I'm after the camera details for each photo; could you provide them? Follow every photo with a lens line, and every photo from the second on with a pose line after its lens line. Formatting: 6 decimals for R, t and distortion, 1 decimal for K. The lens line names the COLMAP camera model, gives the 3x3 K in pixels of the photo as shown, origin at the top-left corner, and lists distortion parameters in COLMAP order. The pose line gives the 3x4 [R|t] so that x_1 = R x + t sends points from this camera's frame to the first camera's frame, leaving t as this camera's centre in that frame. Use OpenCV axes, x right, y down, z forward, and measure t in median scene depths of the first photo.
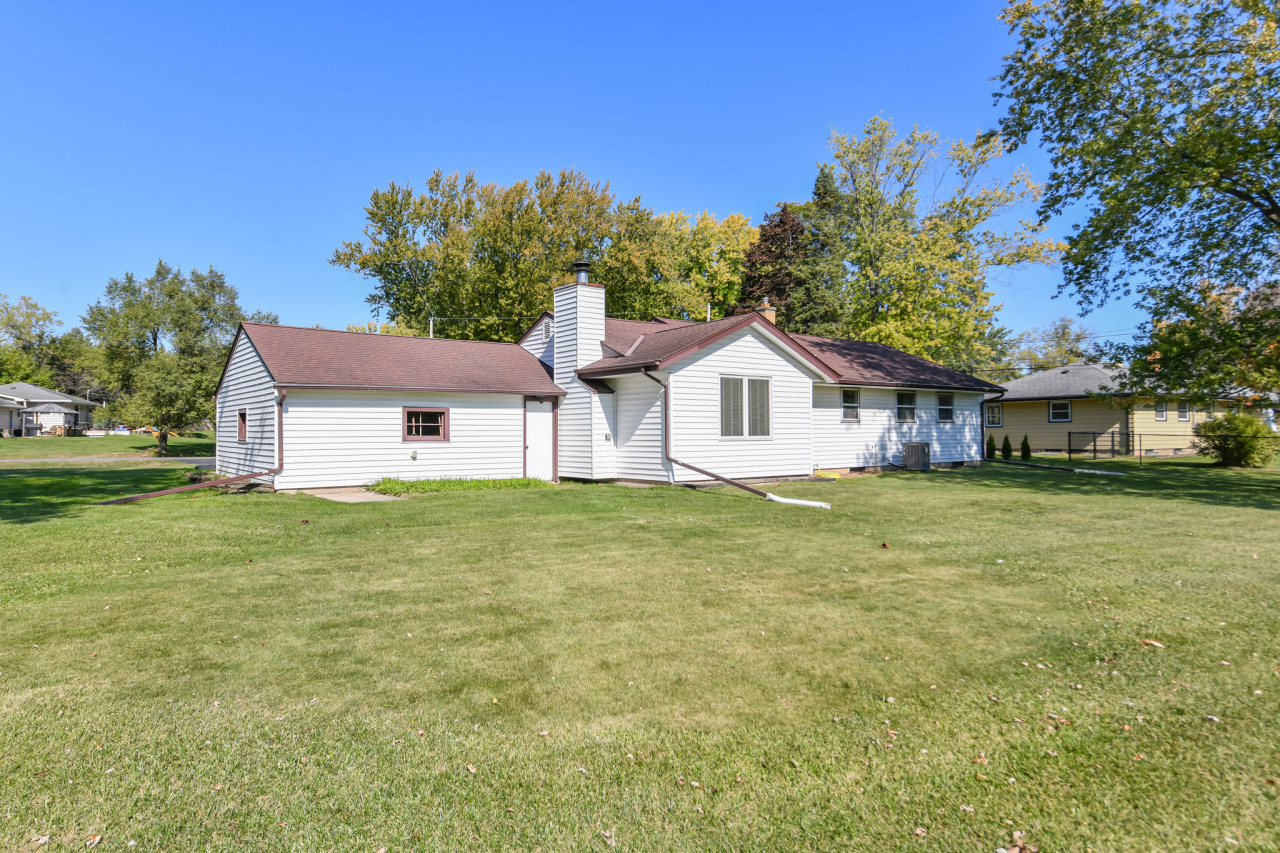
lens RADIAL K [[751.7, 0, 639.5], [0, 751.7, 421.9], [0, 0, 1]] dist [-0.004458, -0.000094]
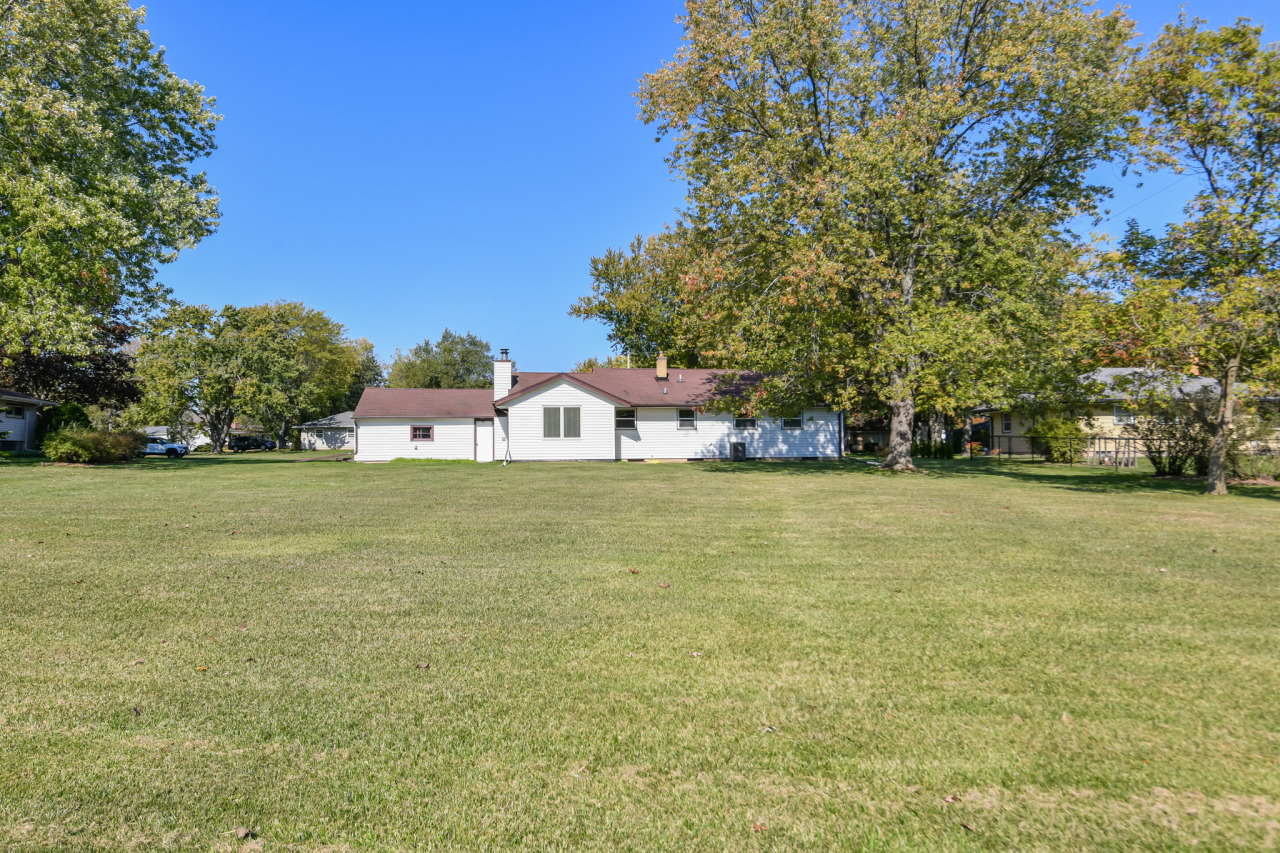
lens RADIAL K [[819.6, 0, 639.1], [0, 819.6, 429.8], [0, 0, 1]] dist [-0.018092, 0.000716]
pose [[0.884661, -0.013470, -0.466040, 1.001892], [0.009533, 0.999896, -0.010805, 0.018059], [0.466137, 0.005116, 0.884698, -0.582638]]
